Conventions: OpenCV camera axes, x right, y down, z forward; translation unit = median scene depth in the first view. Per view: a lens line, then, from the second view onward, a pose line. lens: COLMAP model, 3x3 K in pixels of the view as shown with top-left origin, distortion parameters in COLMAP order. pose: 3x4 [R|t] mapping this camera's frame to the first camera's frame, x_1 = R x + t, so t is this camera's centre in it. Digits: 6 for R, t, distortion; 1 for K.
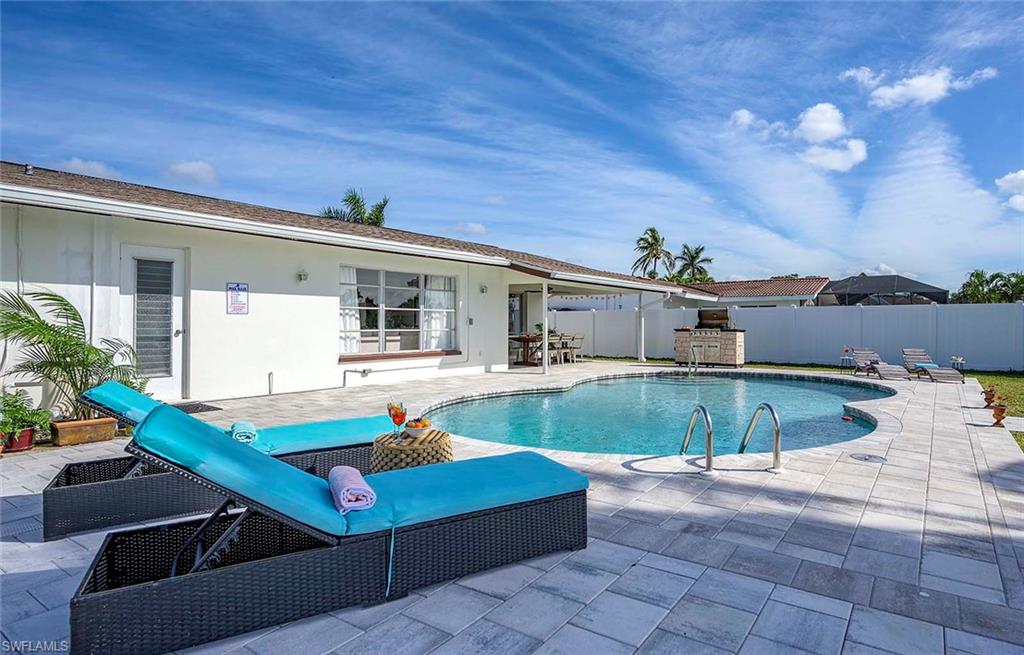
lens RADIAL K [[557.7, 0, 508.2], [0, 557.7, 324.8], [0, 0, 1]] dist [-0.029235, -0.000141]
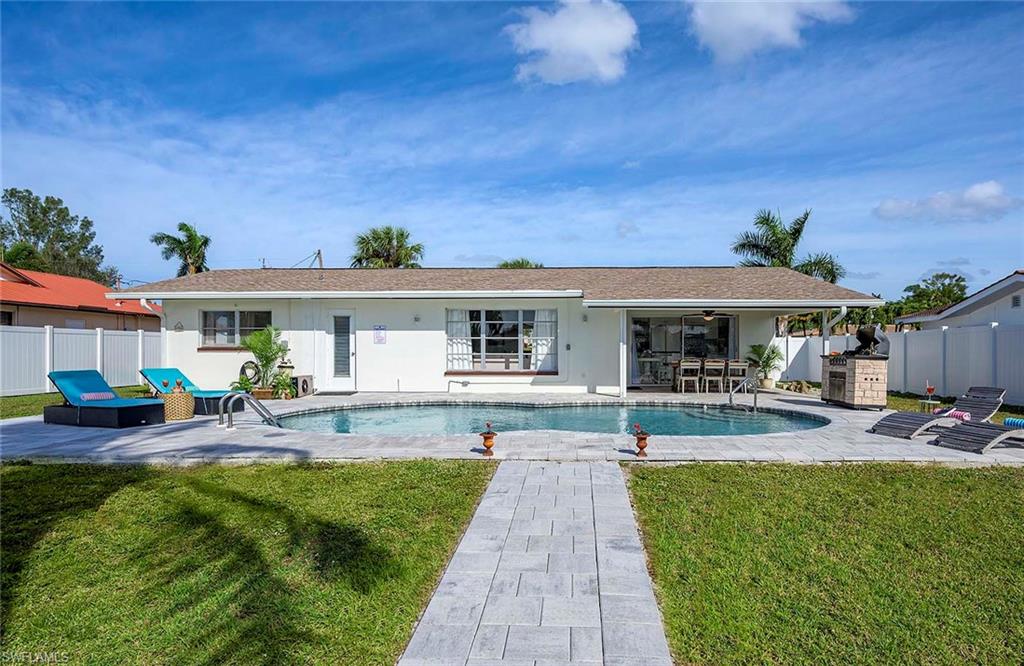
lens RADIAL K [[557.7, 0, 507.1], [0, 557.7, 342.7], [0, 0, 1]] dist [-0.029235, -0.000141]
pose [[0.561966, -0.009265, -0.827109, 0.946030], [0.000347, 0.999940, -0.010965, -0.002339], [0.827160, 0.005875, 0.561935, 0.281809]]
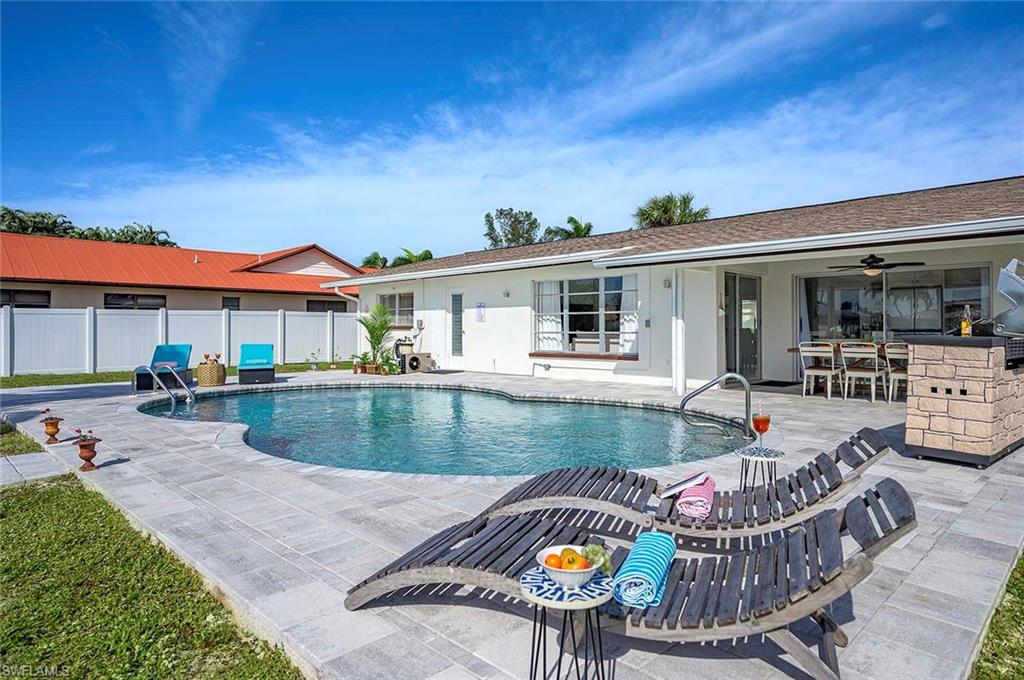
lens RADIAL K [[571.0, 0, 510.6], [0, 571.0, 330.7], [0, 0, 1]] dist [0.002693, 0.000148]
pose [[-0.097126, 0.001030, -0.995272, 0.959691], [0.002088, 0.999997, 0.000832, 0.004950], [0.995270, -0.001997, -0.097128, 1.009045]]
